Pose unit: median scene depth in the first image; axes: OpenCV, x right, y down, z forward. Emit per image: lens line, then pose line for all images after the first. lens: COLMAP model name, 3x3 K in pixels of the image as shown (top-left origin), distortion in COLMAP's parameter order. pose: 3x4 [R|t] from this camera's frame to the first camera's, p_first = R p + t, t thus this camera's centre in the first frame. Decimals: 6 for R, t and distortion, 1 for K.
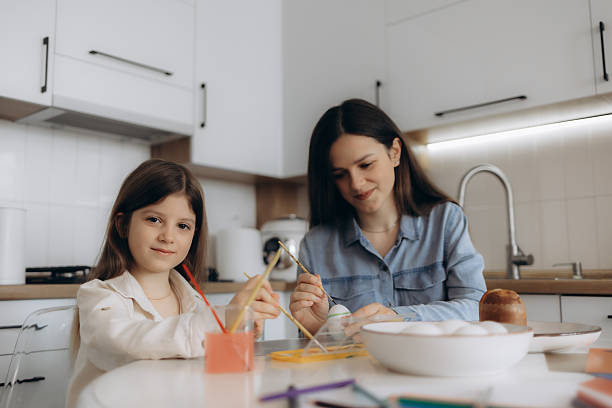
lens RADIAL K [[614.5, 0, 306.0], [0, 614.5, 204.0], [0, 0, 1]] dist [-0.016304, 0.004576]
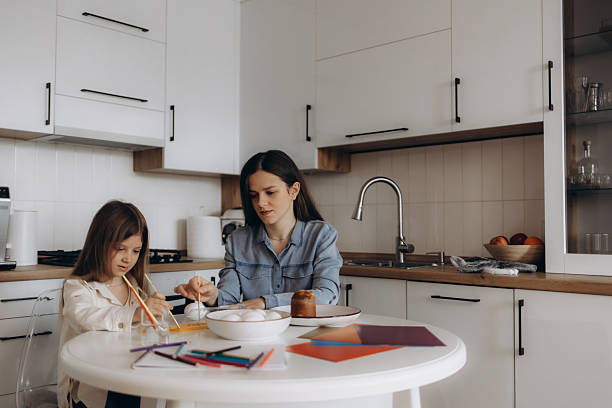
lens RADIAL K [[608.1, 0, 306.0], [0, 608.1, 204.0], [0, 0, 1]] dist [0.002683, -0.013575]
pose [[0.999857, 0.011292, -0.012606, 0.154106], [-0.010263, 0.996833, 0.078857, -0.111939], [0.013457, -0.078717, 0.996806, -0.330121]]
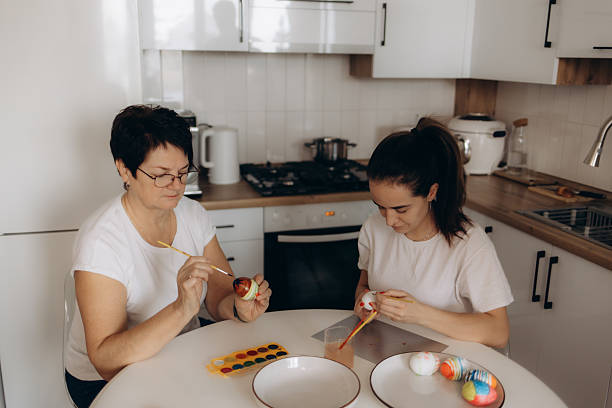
lens RADIAL K [[584.7, 0, 306.0], [0, 584.7, 204.0], [0, 0, 1]] dist [0.005739, 0.004282]
pose [[0.863957, 0.149588, -0.480835, 0.321511], [0.031788, 0.936754, 0.348541, -0.272168], [0.502562, -0.316409, 0.804560, -0.042139]]
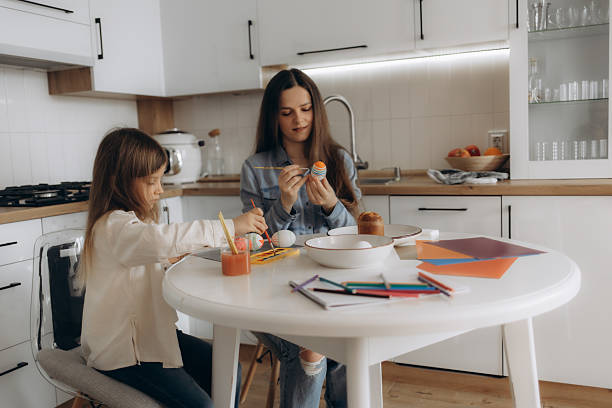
lens RADIAL K [[584.7, 0, 306.0], [0, 584.7, 204.0], [0, 0, 1]] dist [0.005739, 0.004282]
pose [[0.958247, -0.061022, 0.279354, -0.143810], [0.000909, 0.977608, 0.210430, -0.104756], [-0.285939, -0.201390, 0.936846, -0.225775]]
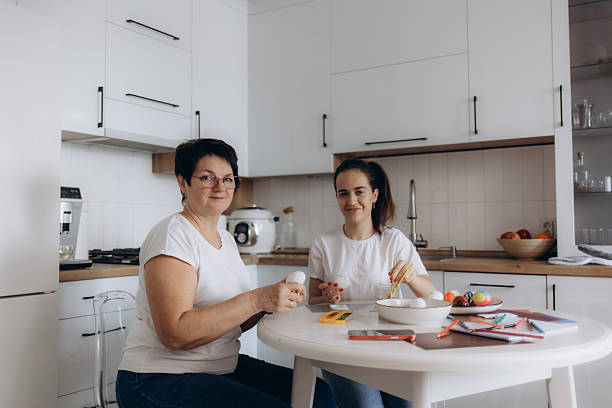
lens RADIAL K [[584.7, 0, 306.0], [0, 584.7, 204.0], [0, 0, 1]] dist [0.005739, 0.004282]
pose [[0.985103, 0.011467, 0.171581, -0.178793], [-0.024622, 0.996899, 0.074741, -0.112000], [-0.170192, -0.077853, 0.982331, -0.379250]]
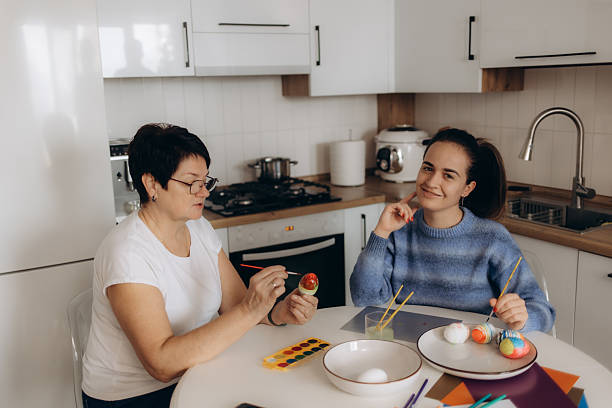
lens RADIAL K [[608.1, 0, 306.0], [0, 608.1, 204.0], [0, 0, 1]] dist [0.002683, -0.013575]
pose [[0.954096, 0.041055, -0.296673, 0.200331], [0.053811, 0.950943, 0.304650, -0.269322], [0.294626, -0.306629, 0.905082, -0.185335]]
